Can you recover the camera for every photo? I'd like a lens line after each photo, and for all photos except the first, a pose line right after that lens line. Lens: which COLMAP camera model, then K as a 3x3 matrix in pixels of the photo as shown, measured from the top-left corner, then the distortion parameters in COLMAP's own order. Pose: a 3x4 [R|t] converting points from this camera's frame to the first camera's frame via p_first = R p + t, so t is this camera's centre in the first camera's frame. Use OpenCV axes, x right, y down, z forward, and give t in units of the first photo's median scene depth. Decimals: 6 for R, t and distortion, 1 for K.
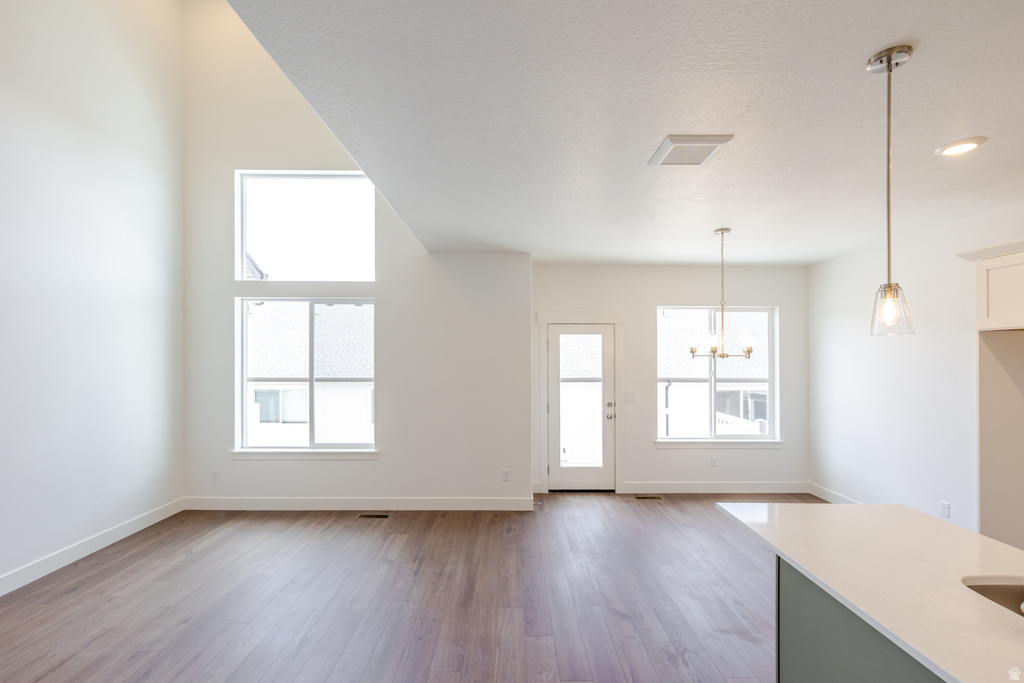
lens RADIAL K [[425.2, 0, 504.0], [0, 425.2, 359.2], [0, 0, 1]] dist [0.002468, -0.000886]
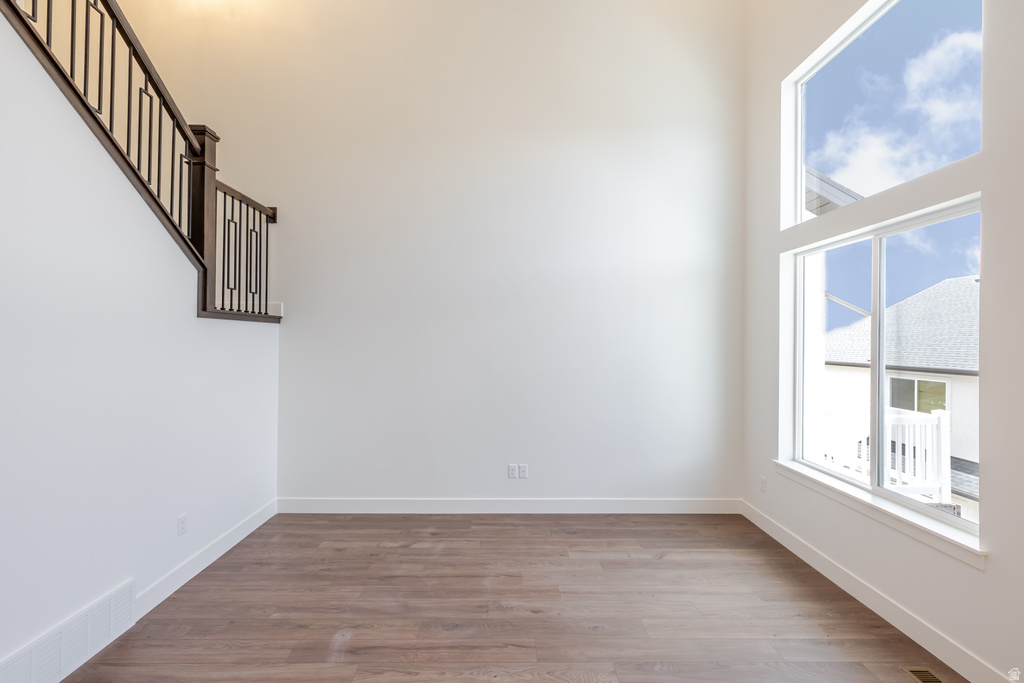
lens RADIAL K [[425.2, 0, 501.5], [0, 425.2, 344.6], [0, 0, 1]] dist [0.002468, -0.000886]
pose [[0.011369, -0.012953, -0.999851, 0.136964], [-0.000922, 0.999916, -0.012964, 0.032753], [0.999935, 0.001069, 0.011356, 0.668111]]
